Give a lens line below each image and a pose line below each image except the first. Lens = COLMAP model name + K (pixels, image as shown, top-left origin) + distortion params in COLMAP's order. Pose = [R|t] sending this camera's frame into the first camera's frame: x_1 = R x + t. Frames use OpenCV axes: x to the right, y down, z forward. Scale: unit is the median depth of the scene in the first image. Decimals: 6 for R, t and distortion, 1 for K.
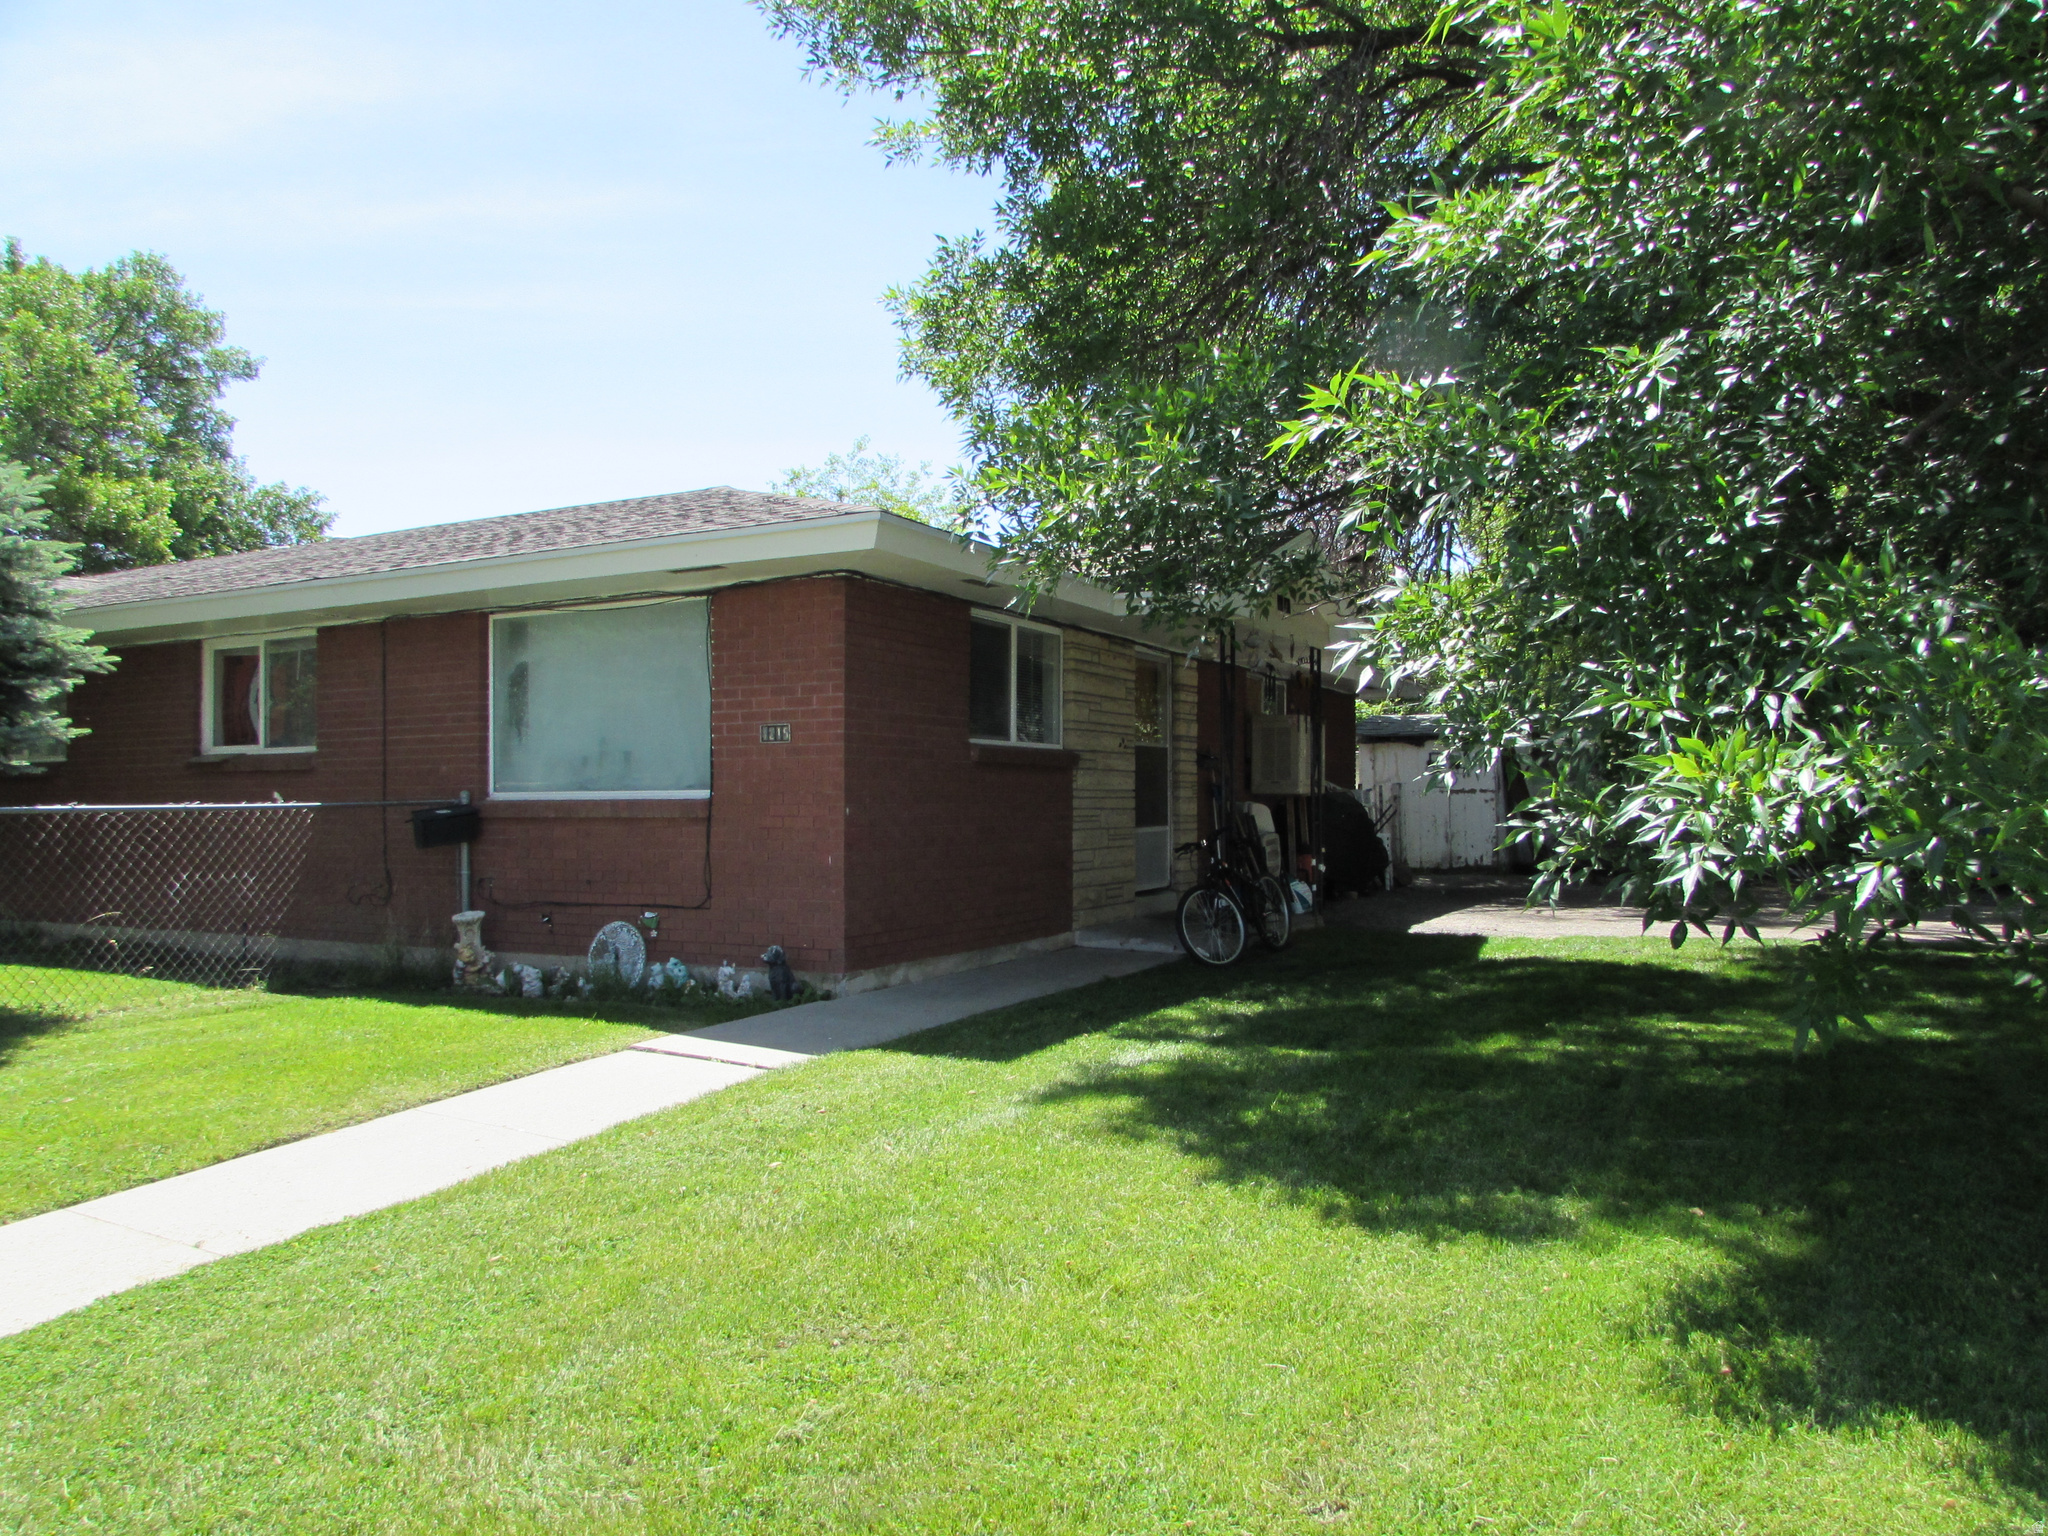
lens RADIAL K [[1445.1, 0, 1024.0], [0, 1445.1, 768.0], [0, 0, 1]] dist [-0.003209, -0.000936]
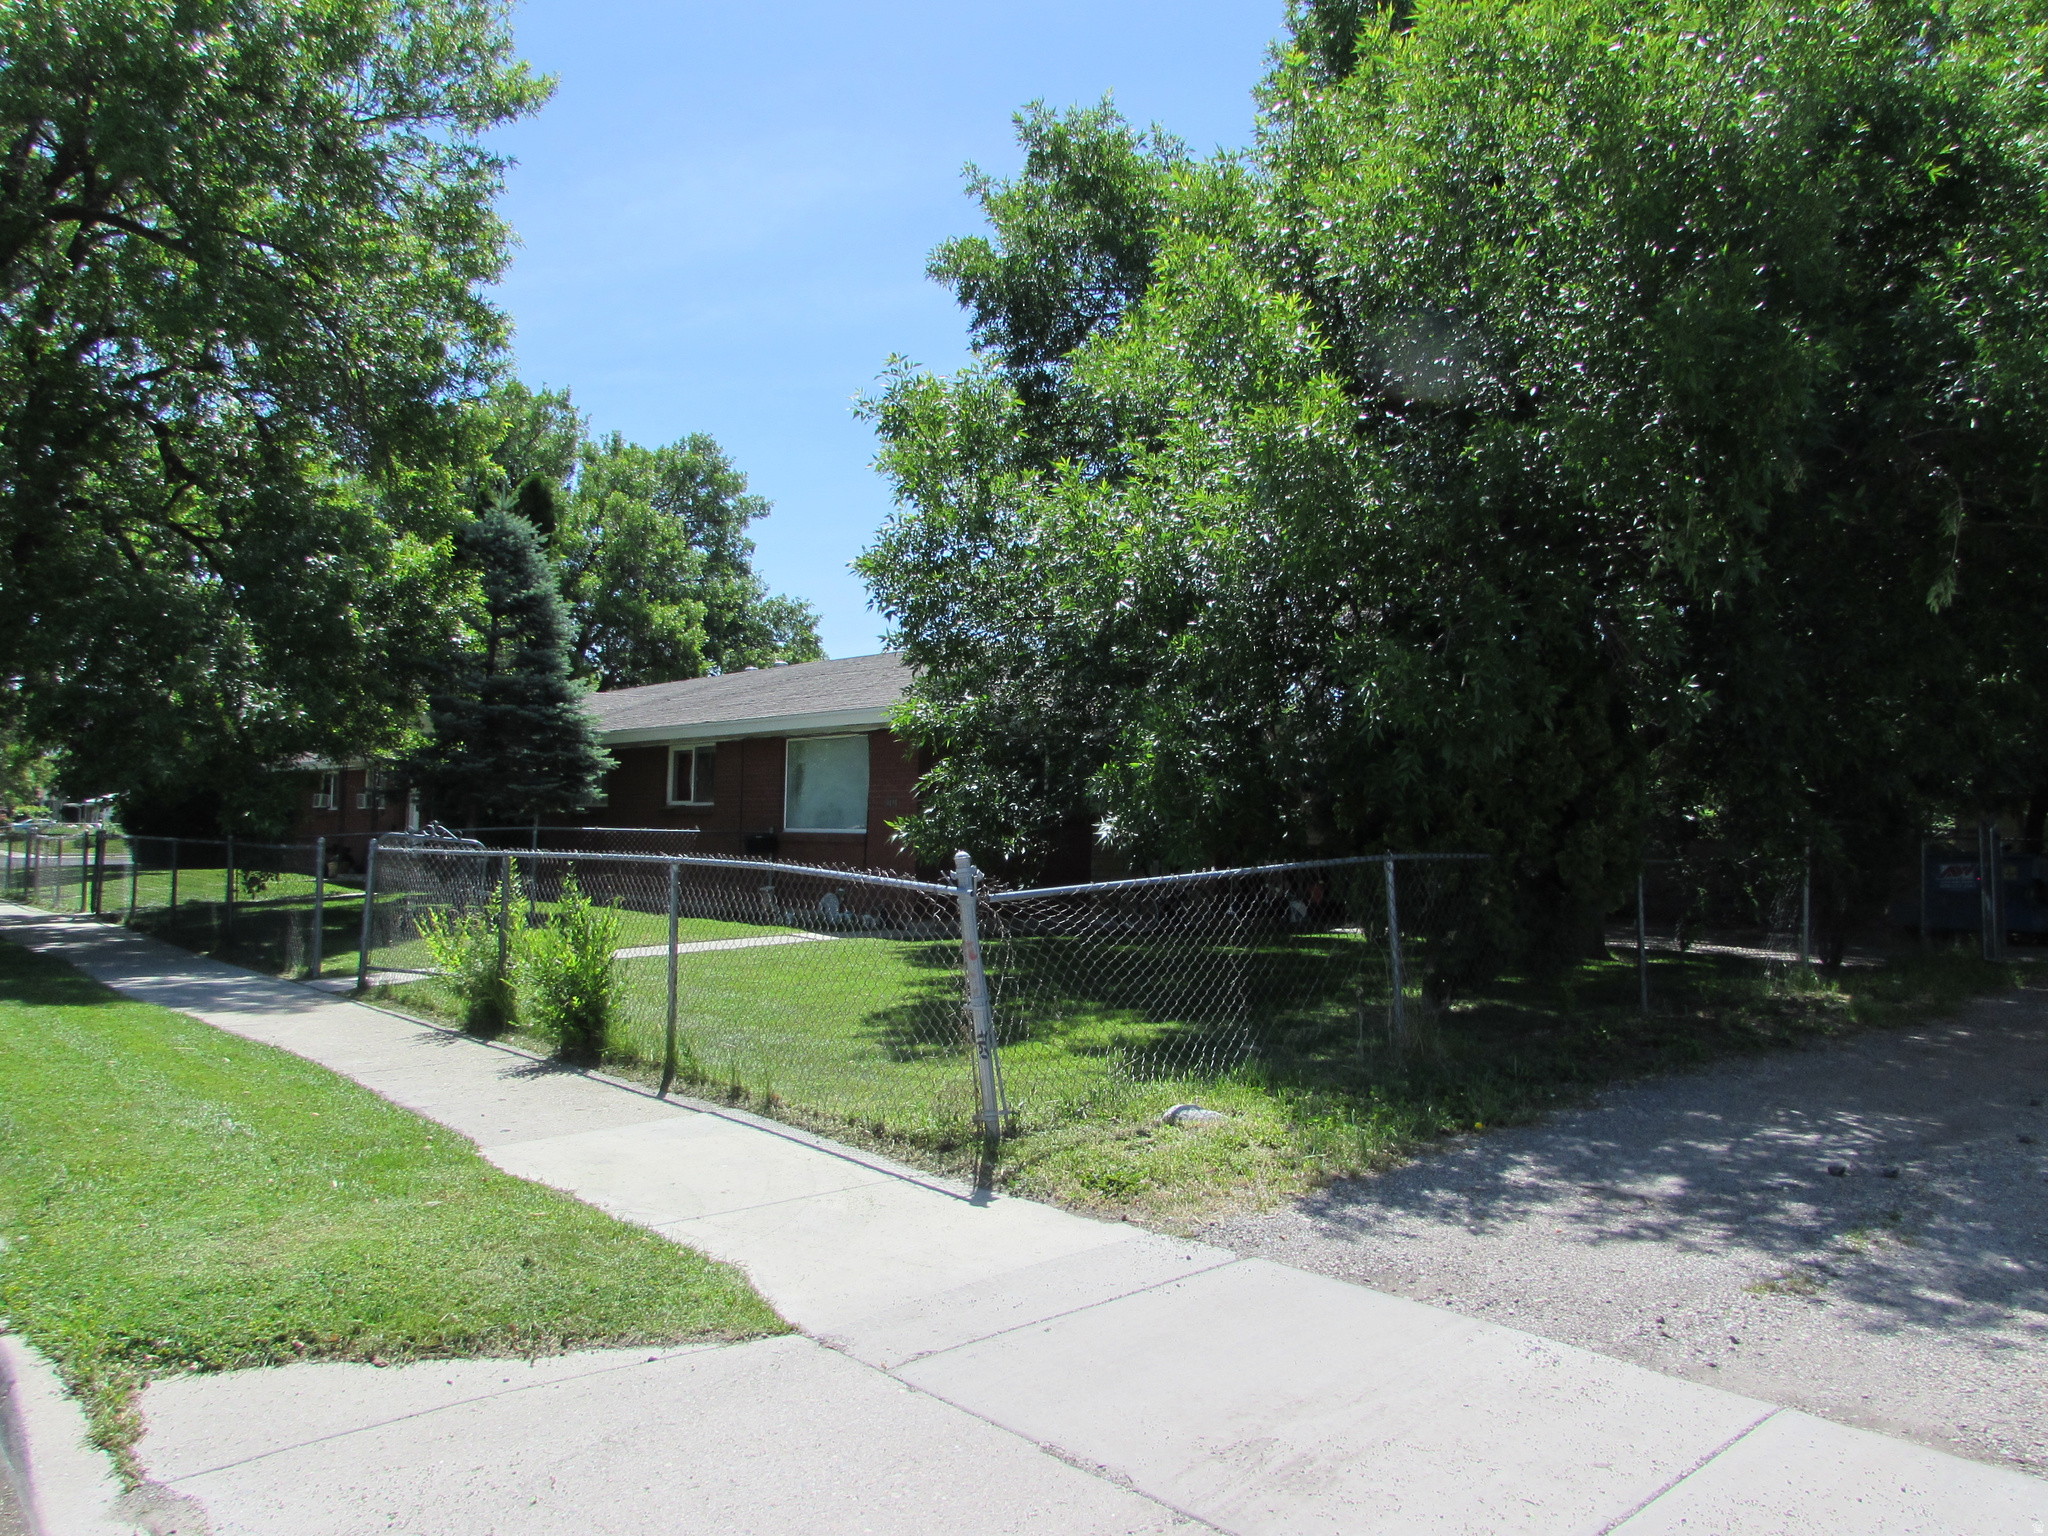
lens RADIAL K [[1445.1, 0, 1024.0], [0, 1445.1, 768.0], [0, 0, 1]] dist [-0.003209, -0.000936]
pose [[0.944037, 0.013172, -0.329577, 0.162339], [-0.024762, 0.999213, -0.030995, -0.003395], [0.328909, 0.037421, 0.943620, -0.208902]]
